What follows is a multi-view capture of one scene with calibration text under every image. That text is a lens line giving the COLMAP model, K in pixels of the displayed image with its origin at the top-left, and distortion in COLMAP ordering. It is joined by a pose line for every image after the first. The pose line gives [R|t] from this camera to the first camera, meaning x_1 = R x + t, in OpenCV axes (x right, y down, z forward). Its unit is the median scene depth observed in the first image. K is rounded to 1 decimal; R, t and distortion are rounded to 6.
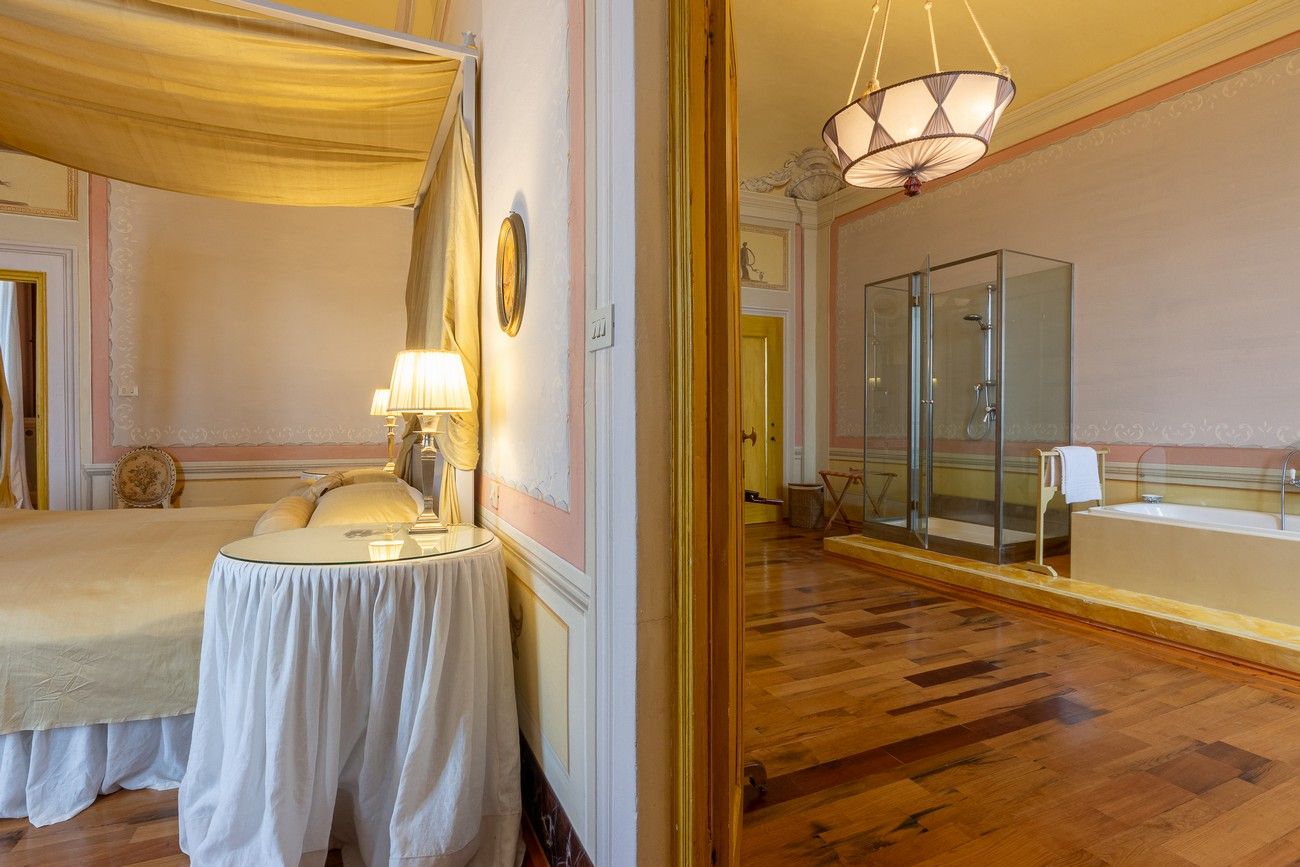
lens RADIAL K [[636.1, 0, 660.1], [0, 636.1, 435.9], [0, 0, 1]] dist [-0.018813, 0.001660]
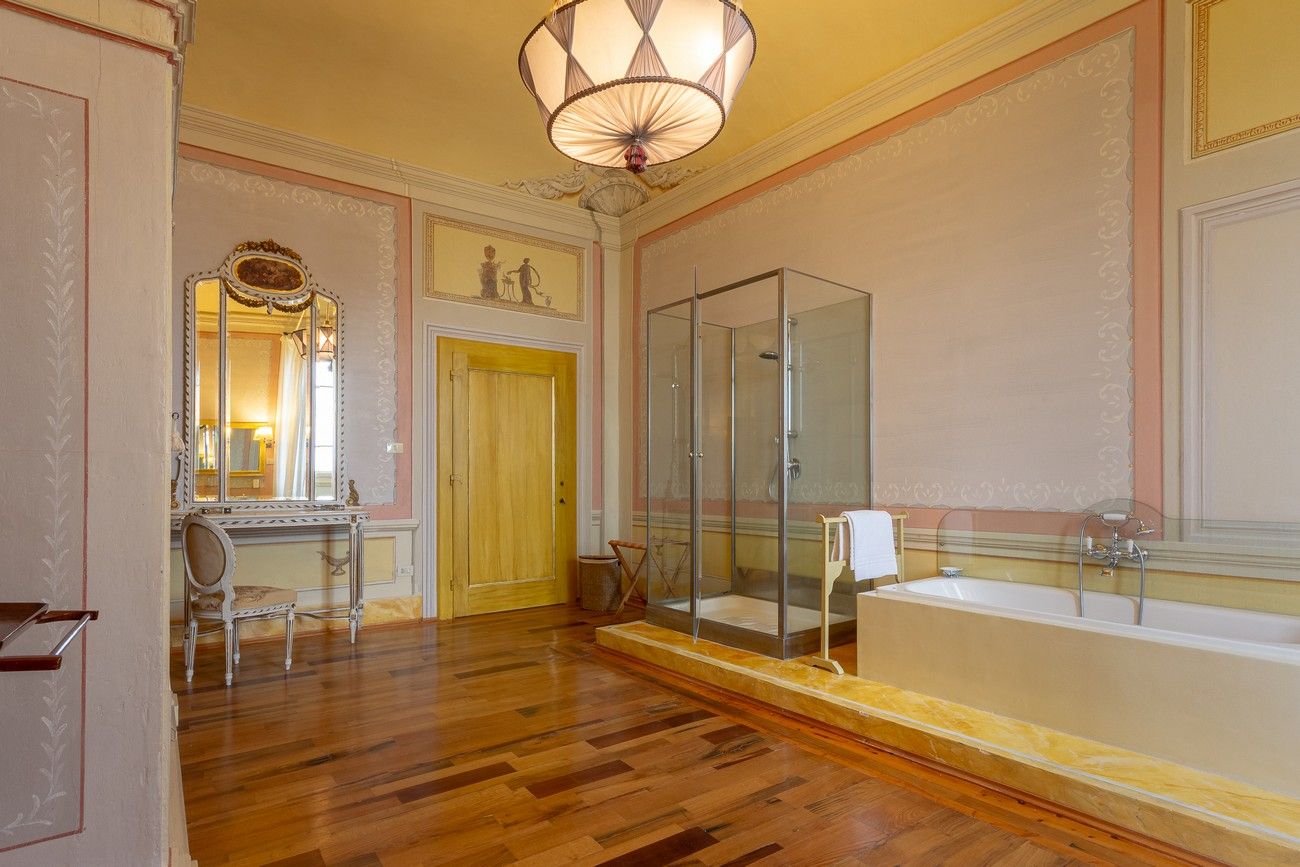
lens RADIAL K [[679.6, 0, 695.7], [0, 679.6, 473.4], [0, 0, 1]] dist [0.010929, -0.002170]
pose [[0.972717, 0.003423, 0.231970, 0.301331], [0.003913, 0.999507, -0.031160, -0.006073], [-0.231962, 0.031218, 0.972224, 0.242072]]
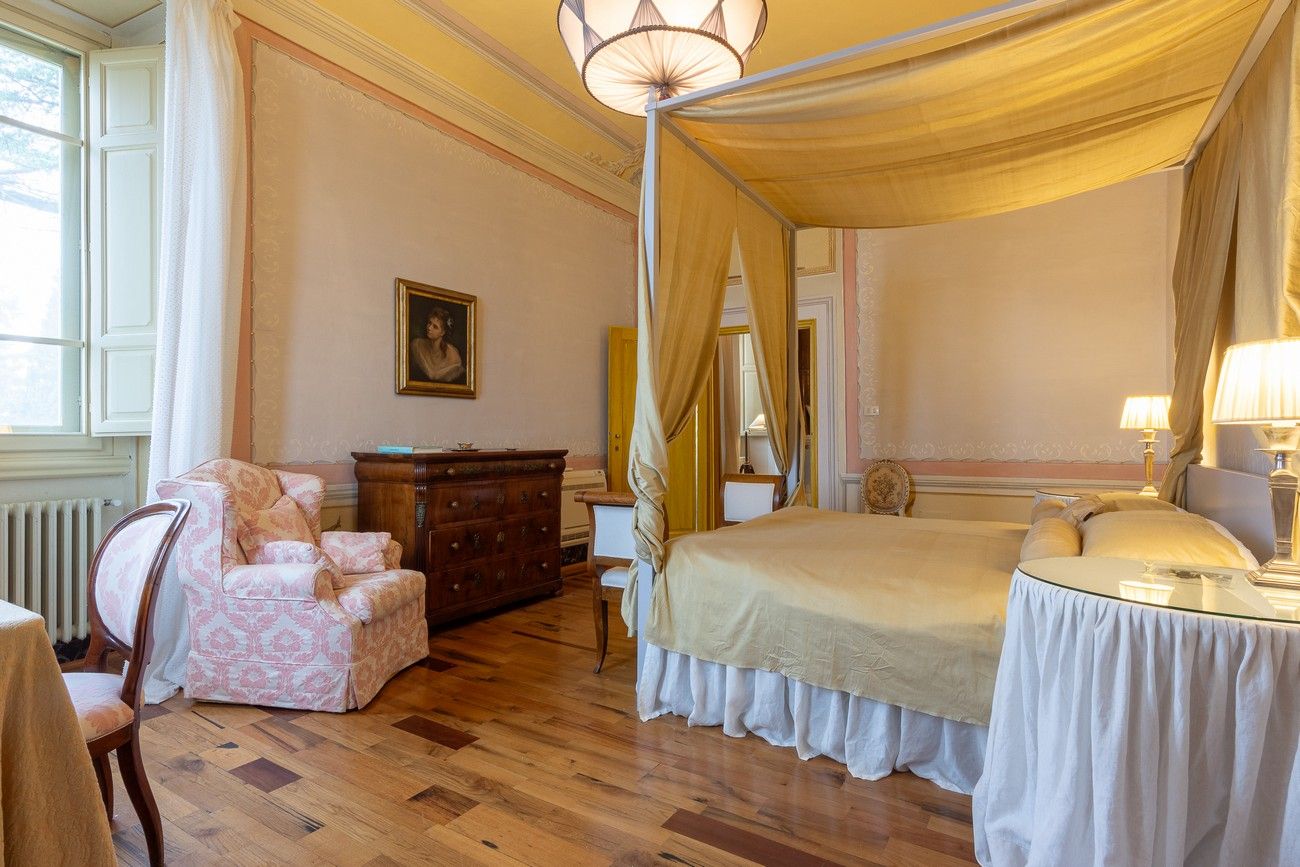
lens RADIAL K [[679.6, 0, 646.9], [0, 679.6, 435.0], [0, 0, 1]] dist [0.010929, -0.002170]
pose [[0.535273, -0.009797, -0.844622, -0.040211], [-0.011216, 0.999762, -0.018705, -0.000175], [0.844605, 0.019486, 0.535036, -0.021885]]
